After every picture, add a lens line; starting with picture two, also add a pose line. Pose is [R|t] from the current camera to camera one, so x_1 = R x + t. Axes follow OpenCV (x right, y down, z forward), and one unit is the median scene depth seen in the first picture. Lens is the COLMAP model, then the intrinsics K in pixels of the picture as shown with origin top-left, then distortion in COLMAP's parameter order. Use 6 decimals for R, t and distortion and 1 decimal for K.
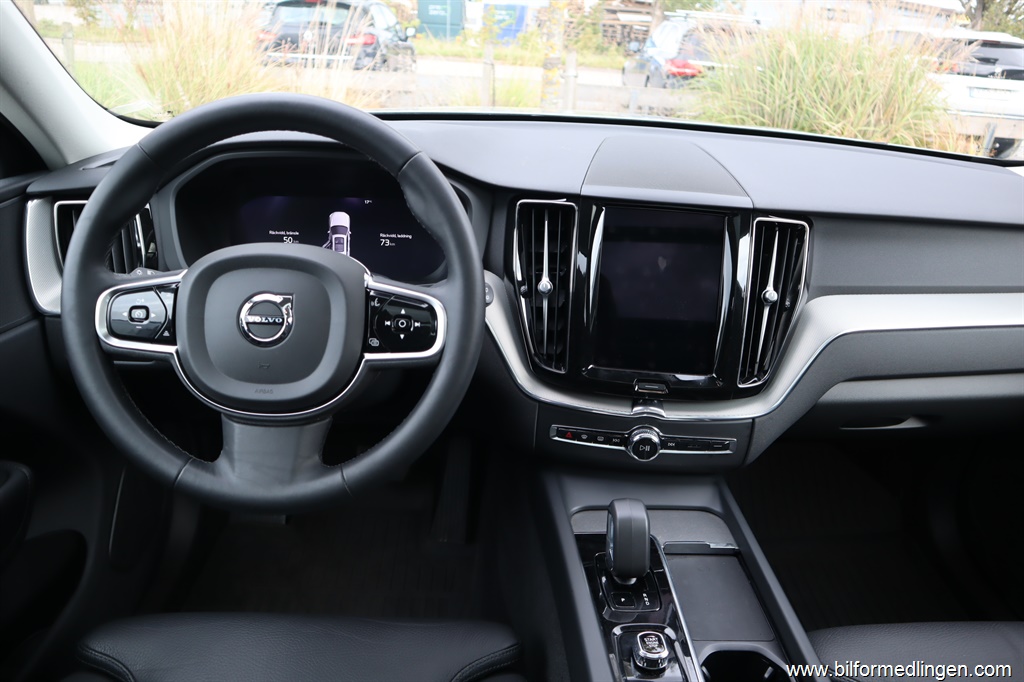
lens RADIAL K [[703.8, 0, 530.8], [0, 703.8, 358.4], [0, 0, 1]] dist [-0.124006, 0.069101]
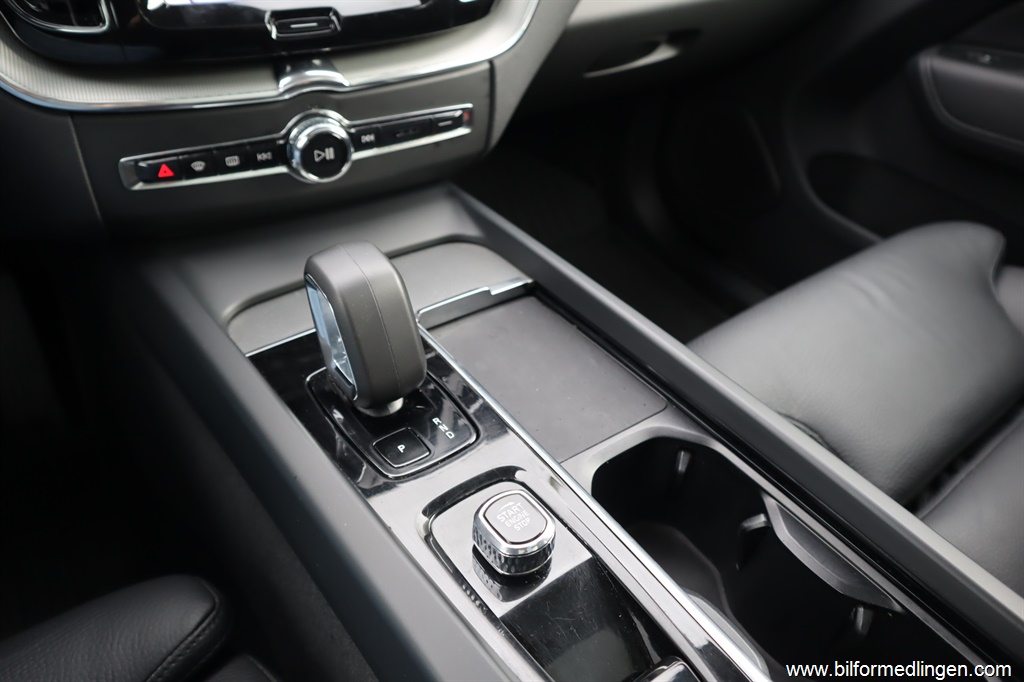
lens RADIAL K [[703.8, 0, 530.8], [0, 703.8, 358.4], [0, 0, 1]] dist [-0.124006, 0.069101]
pose [[0.824583, -0.362972, 0.433952, 0.013454], [0.205982, 0.907022, 0.367265, 0.108374], [-0.526911, -0.213454, 0.822680, 0.468816]]
